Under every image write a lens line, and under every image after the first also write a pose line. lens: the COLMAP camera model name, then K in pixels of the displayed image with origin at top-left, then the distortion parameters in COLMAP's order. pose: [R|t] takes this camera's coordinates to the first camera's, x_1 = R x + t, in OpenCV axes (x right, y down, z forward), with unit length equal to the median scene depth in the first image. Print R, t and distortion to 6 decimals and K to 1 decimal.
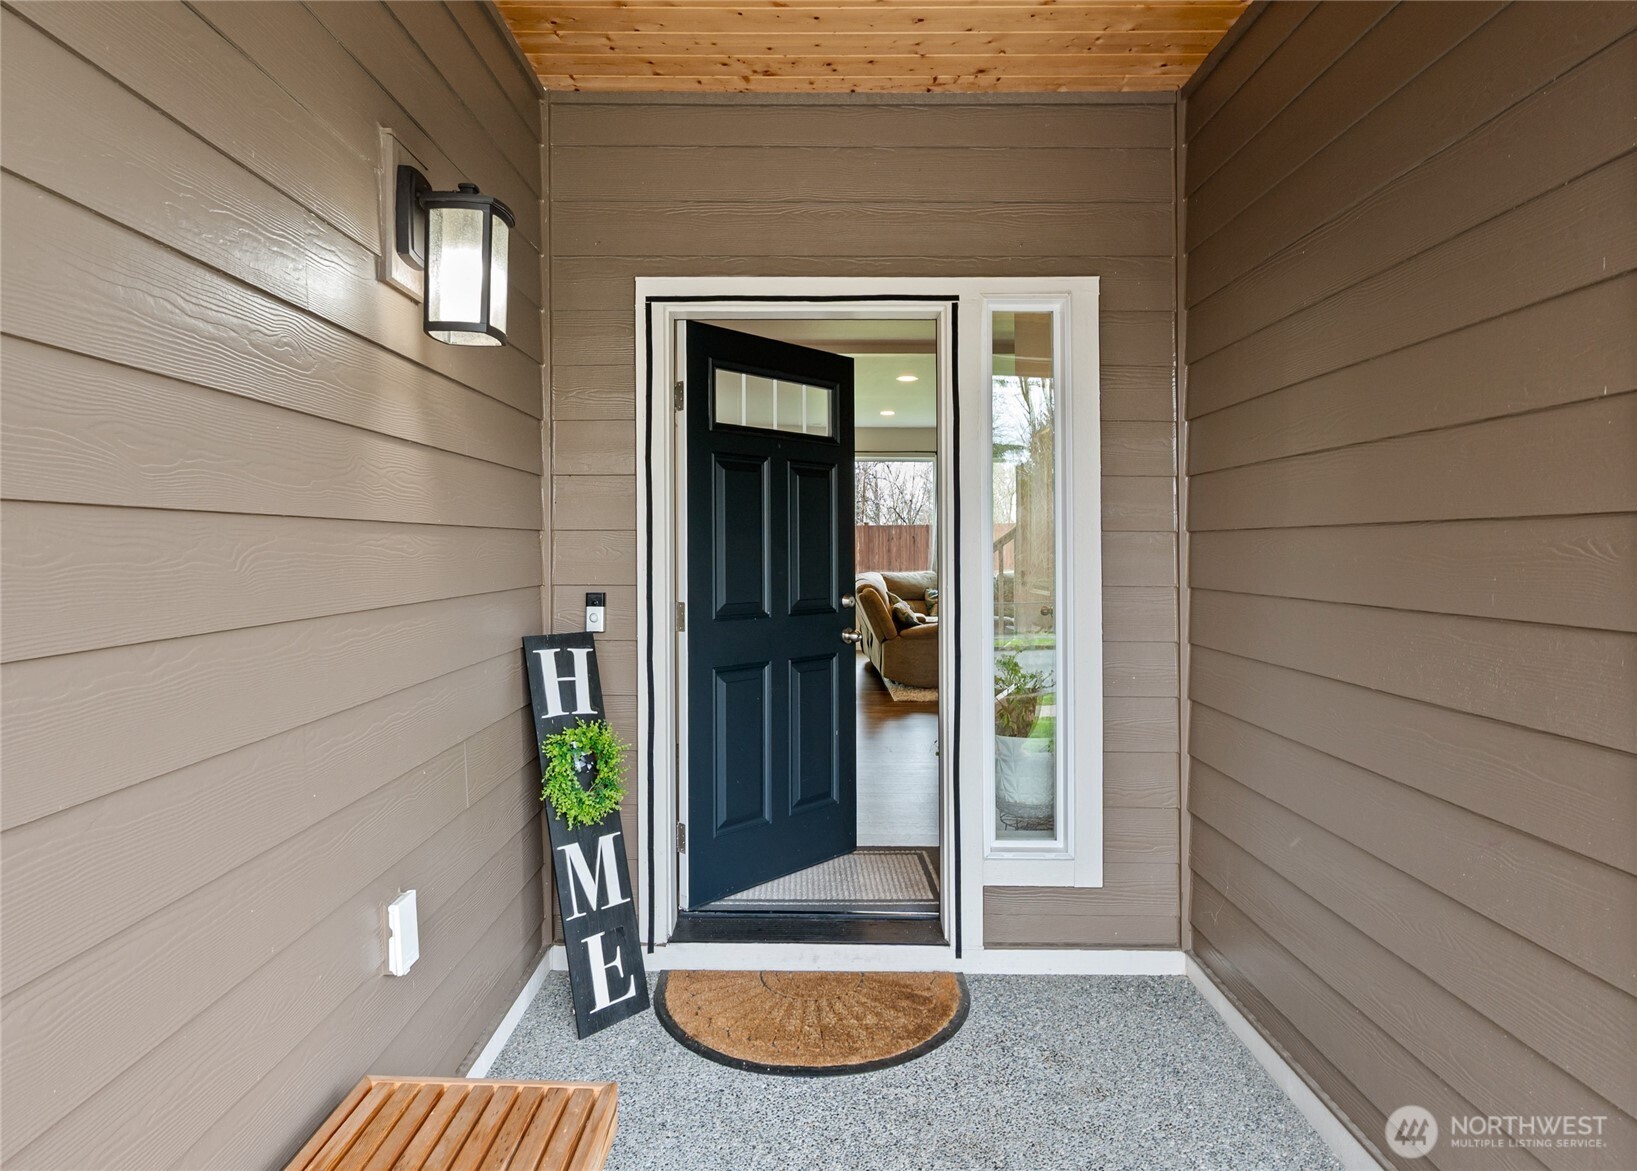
lens RADIAL K [[1105.4, 0, 818.5], [0, 1105.4, 585.5], [0, 0, 1]] dist [-0.003443, -0.000470]
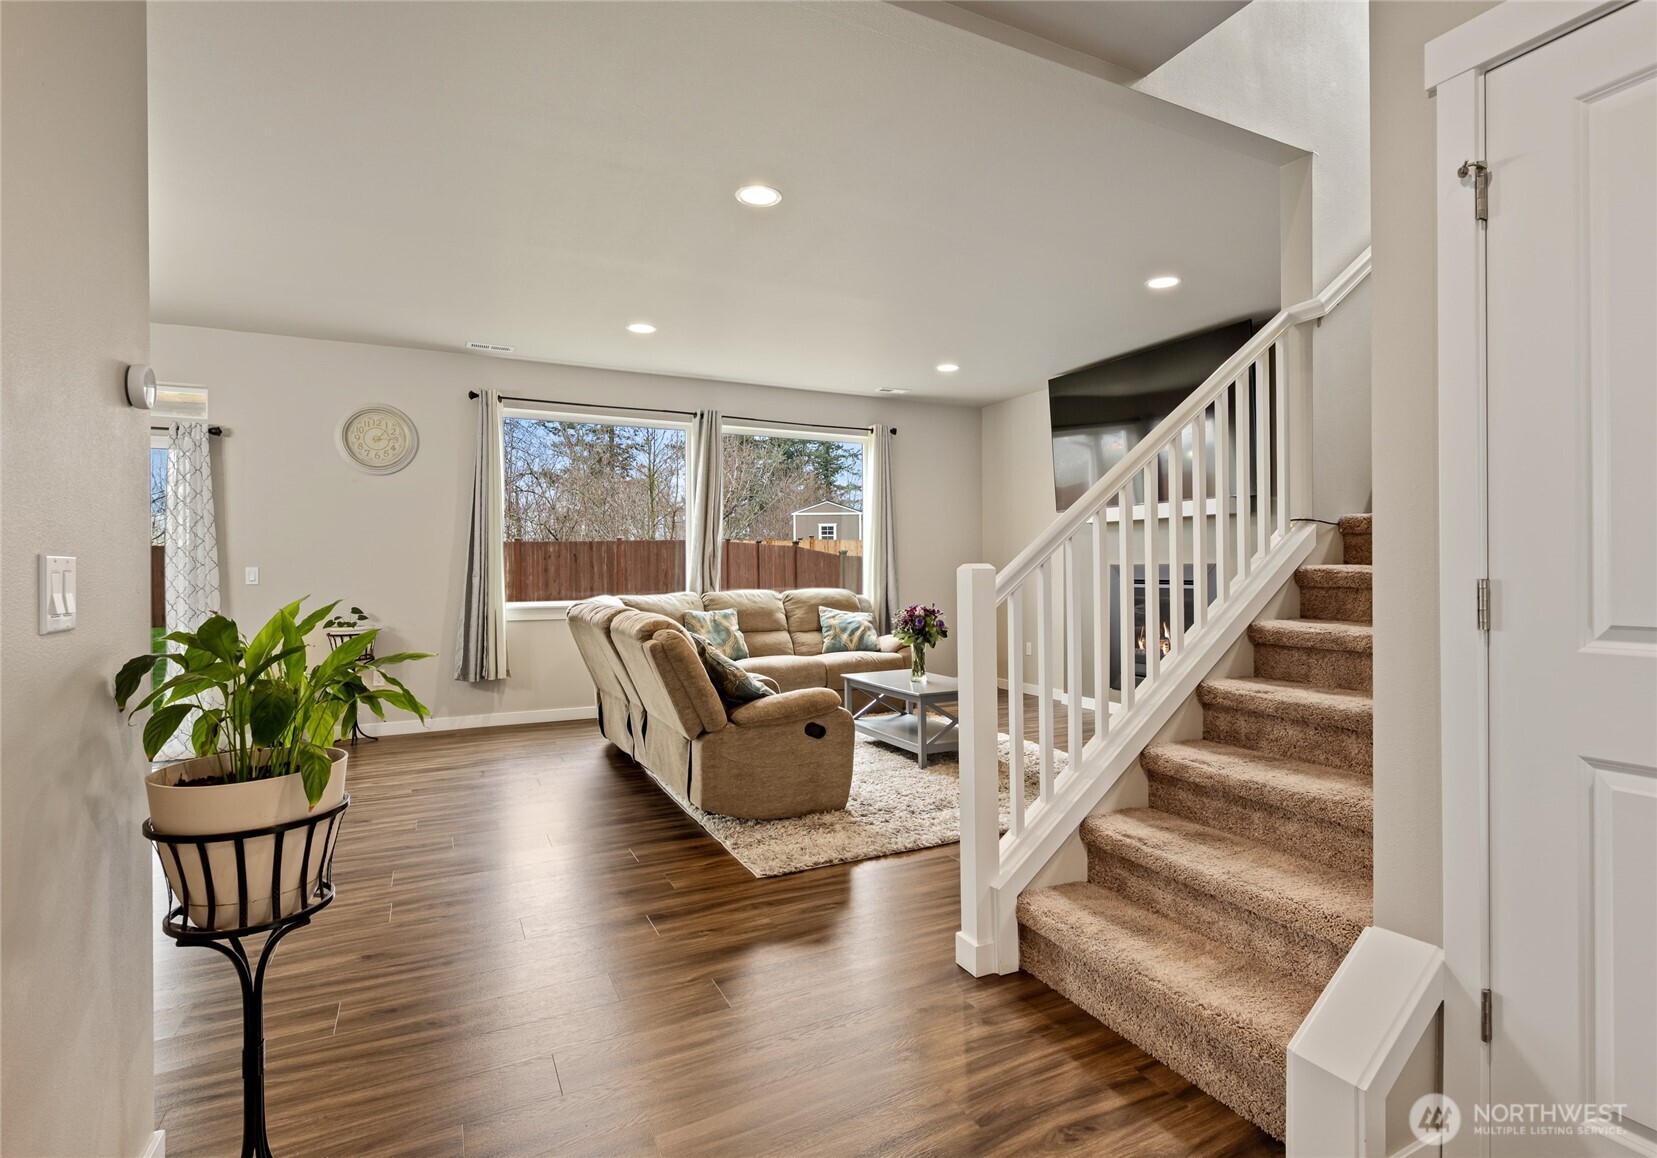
lens RADIAL K [[869.6, 0, 938.2], [0, 869.6, 572.7], [0, 0, 1]] dist [0.000761, 0.000279]
pose [[0.862547, -0.009560, 0.505887, -0.014922], [0.025726, 0.999357, -0.024979, -0.003328], [-0.505323, 0.034560, 0.862238, 0.198085]]
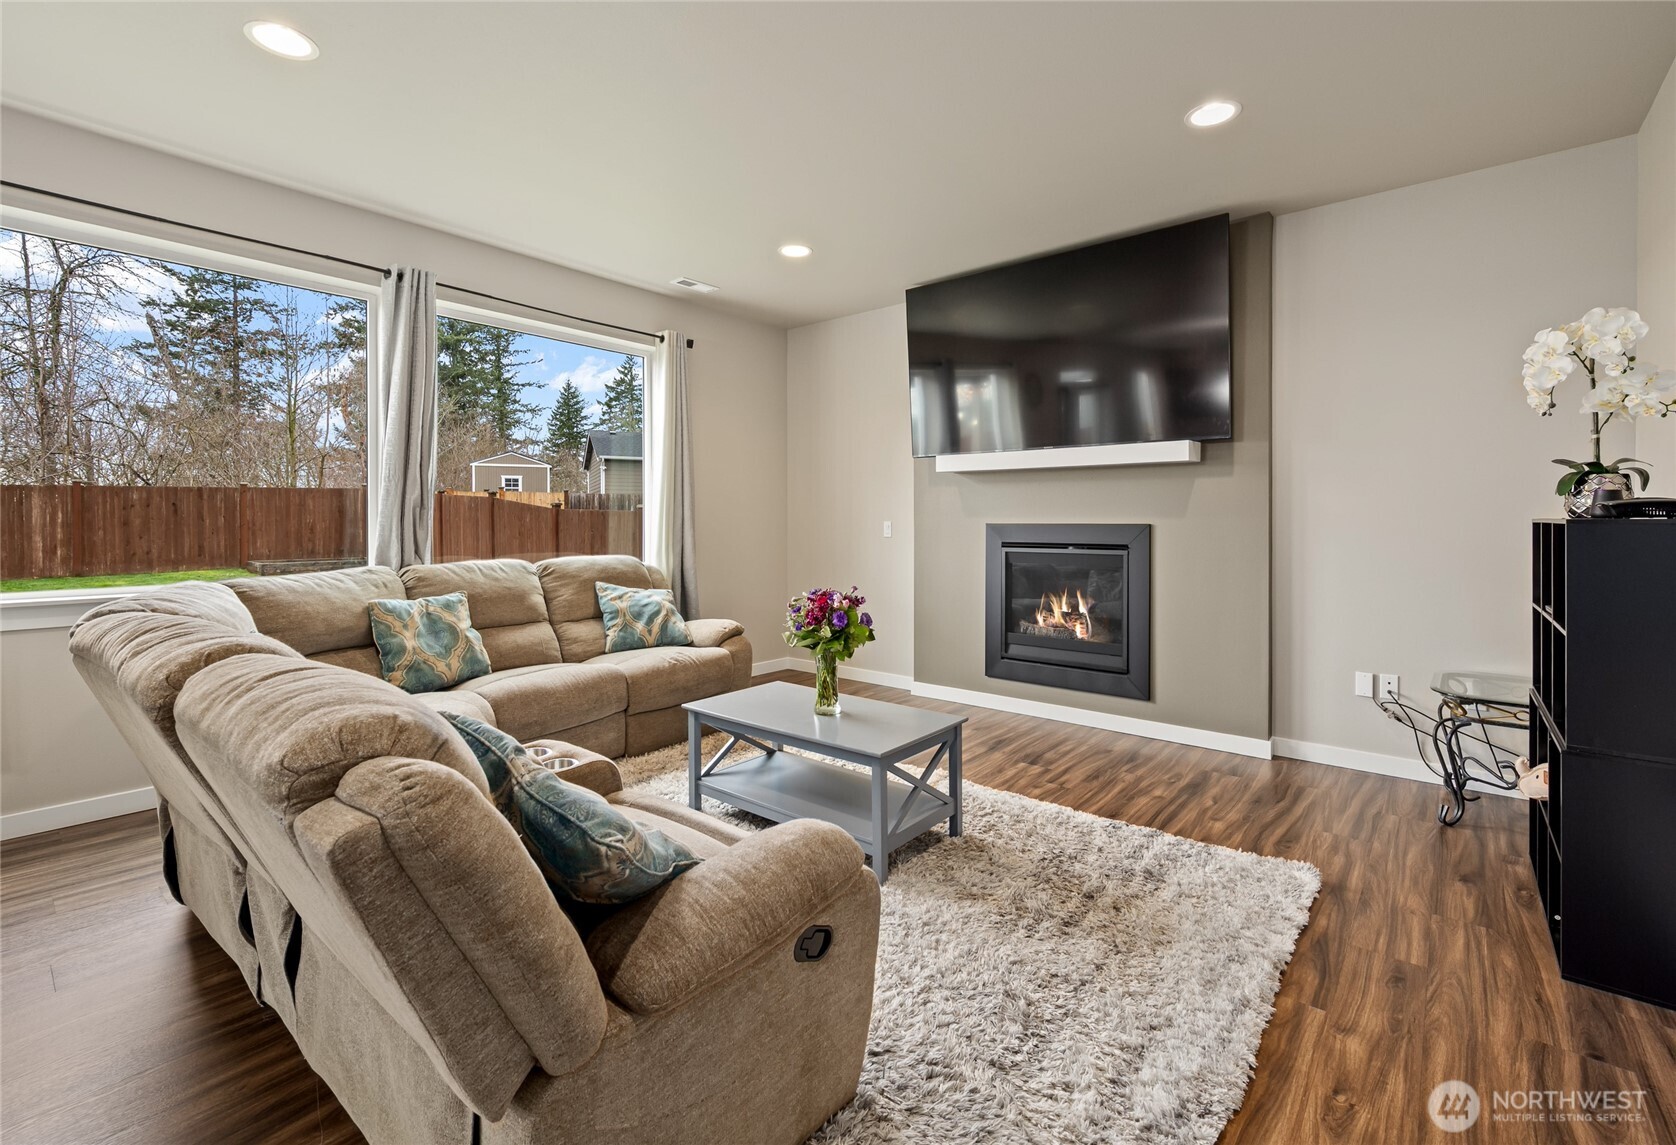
lens RADIAL K [[736.6, 0, 878.2], [0, 736.6, 525.8], [0, 0, 1]] dist [-0.001307, -0.000486]
pose [[0.631272, -0.006916, 0.775530, 0.003975], [0.029526, 0.999450, -0.015122, -0.007820], [-0.774999, 0.032444, 0.631129, 0.292437]]
